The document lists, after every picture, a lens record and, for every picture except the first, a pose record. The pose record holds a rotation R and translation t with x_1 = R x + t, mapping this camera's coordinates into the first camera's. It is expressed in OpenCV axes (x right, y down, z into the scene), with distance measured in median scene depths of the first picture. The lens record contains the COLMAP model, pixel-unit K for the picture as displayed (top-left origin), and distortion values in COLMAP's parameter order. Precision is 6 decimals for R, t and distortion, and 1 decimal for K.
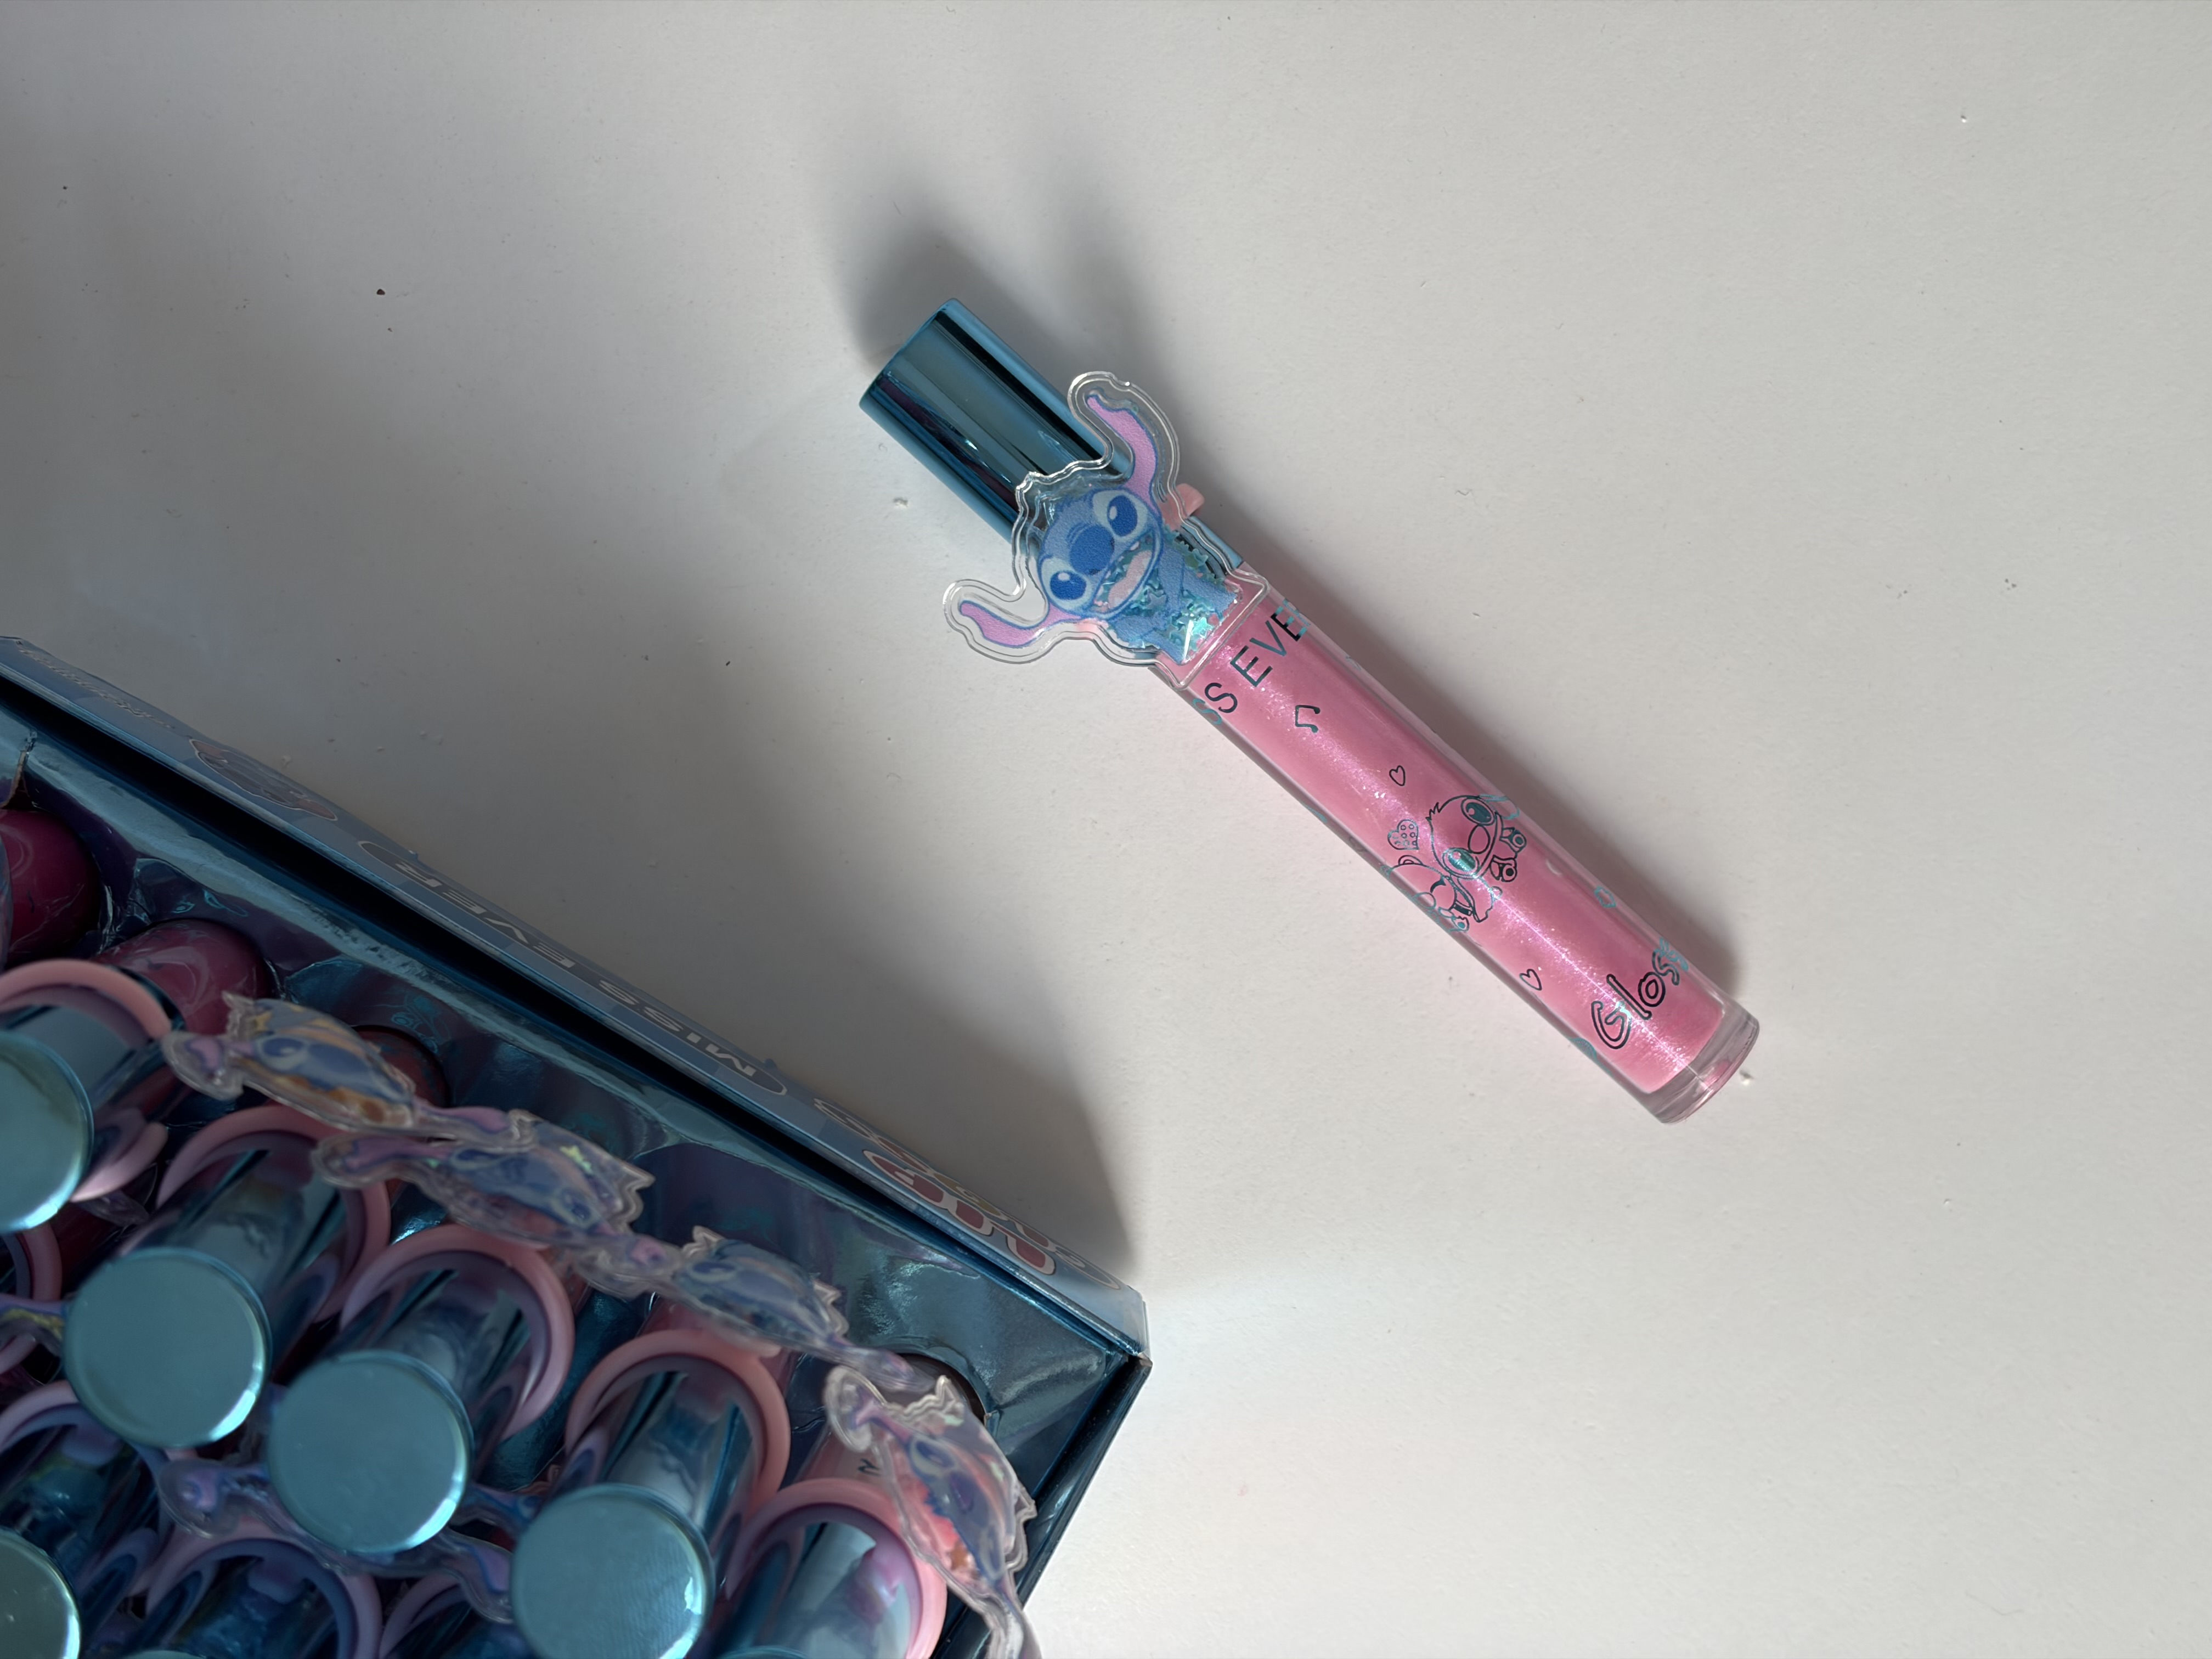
lens RADIAL K [[3396.0, 0, 1158.1], [0, 3396.0, 767.6], [0, 0, 1]] dist [0.274377, -1.171315]
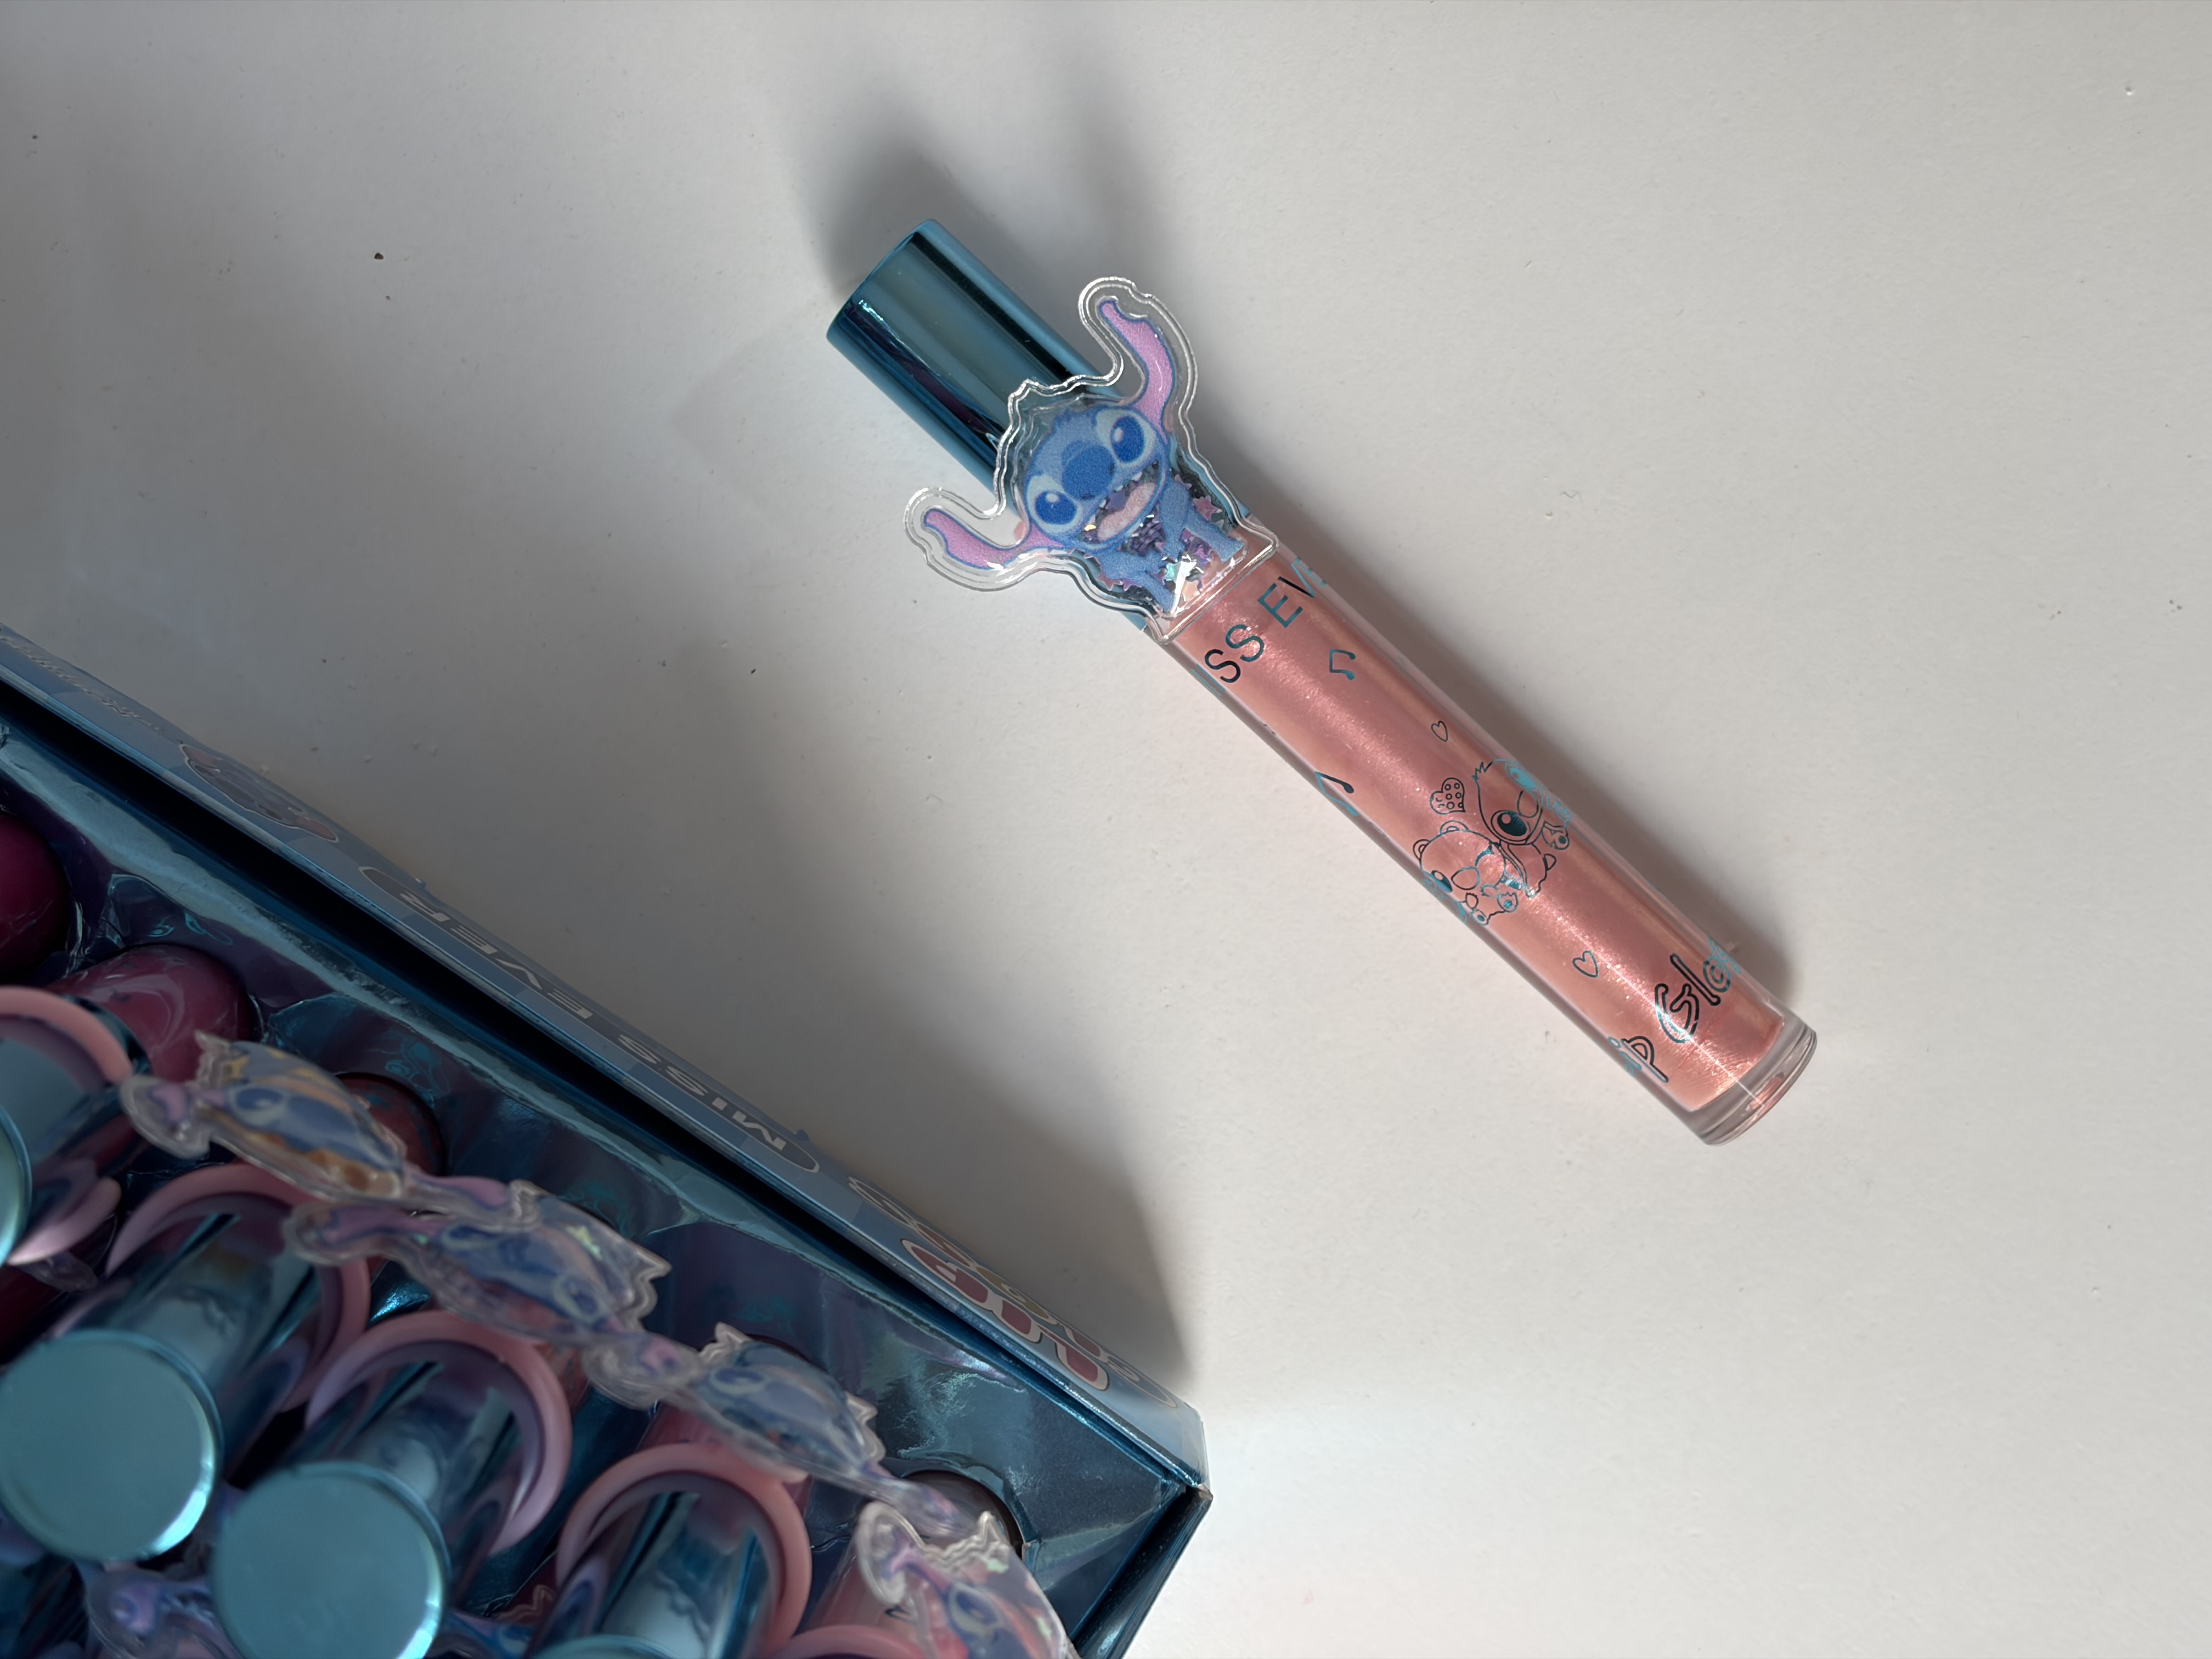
lens RADIAL K [[3396.0, 0, 1158.1], [0, 3396.0, 767.6], [0, 0, 1]] dist [0.274377, -1.171315]
pose [[0.998721, 0.050263, -0.005485, -0.021205], [-0.050345, 0.998602, -0.016126, -0.000512], [0.004667, 0.016381, 0.999855, 0.104890]]
